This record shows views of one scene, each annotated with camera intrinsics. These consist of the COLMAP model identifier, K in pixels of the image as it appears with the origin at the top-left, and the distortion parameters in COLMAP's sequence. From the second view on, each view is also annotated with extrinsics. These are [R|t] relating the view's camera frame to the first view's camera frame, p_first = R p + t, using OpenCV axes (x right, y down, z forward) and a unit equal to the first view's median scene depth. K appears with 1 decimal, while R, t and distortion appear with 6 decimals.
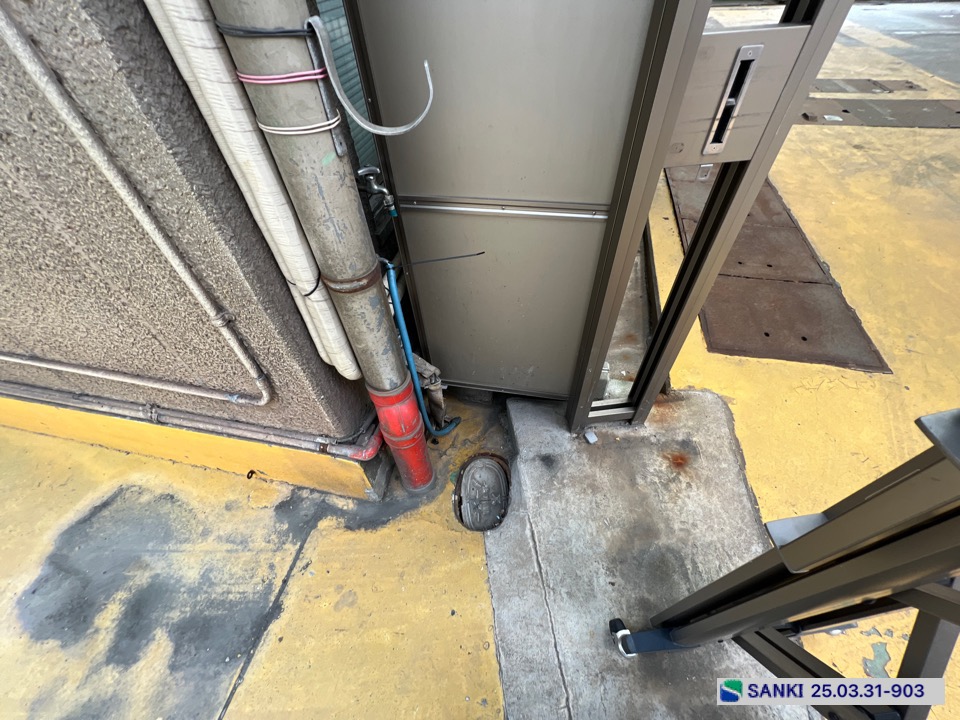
lens RADIAL K [[386.2, 0, 478.7], [0, 386.2, 360.3], [0, 0, 1]] dist [-0.003521, 0.001069]
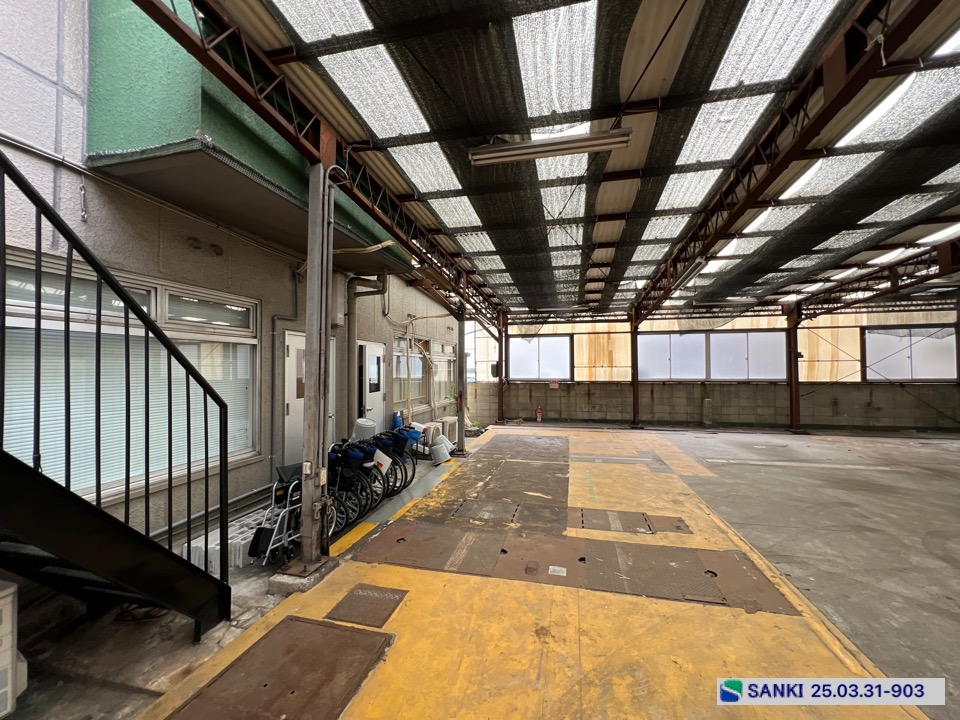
lens RADIAL K [[386.2, 0, 481.0], [0, 386.2, 361.5], [0, 0, 1]] dist [-0.003521, 0.001069]
pose [[0.998820, 0.038442, -0.029669, 1.984283], [-0.047612, 0.655129, -0.754015, -0.762031], [-0.009549, 0.754538, 0.656186, 0.327745]]
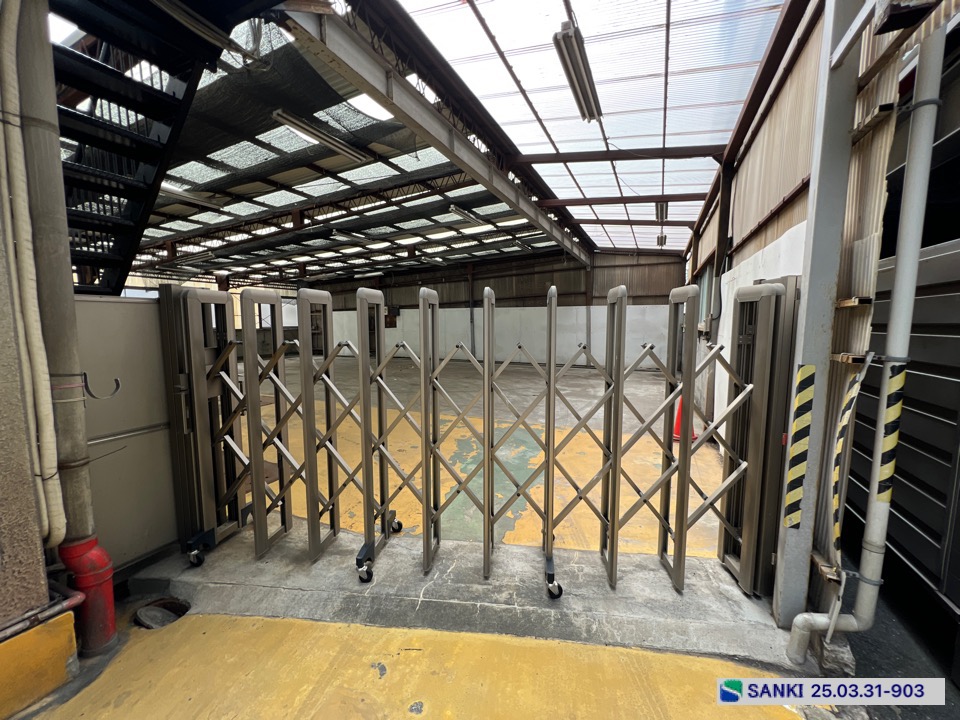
lens RADIAL K [[386.2, 0, 481.6], [0, 386.2, 363.3], [0, 0, 1]] dist [-0.003521, 0.001069]
pose [[0.222918, -0.060321, 0.972969, -1.117318], [0.717593, 0.685713, -0.121896, 0.768281], [-0.659824, 0.725369, 0.196144, -0.784185]]
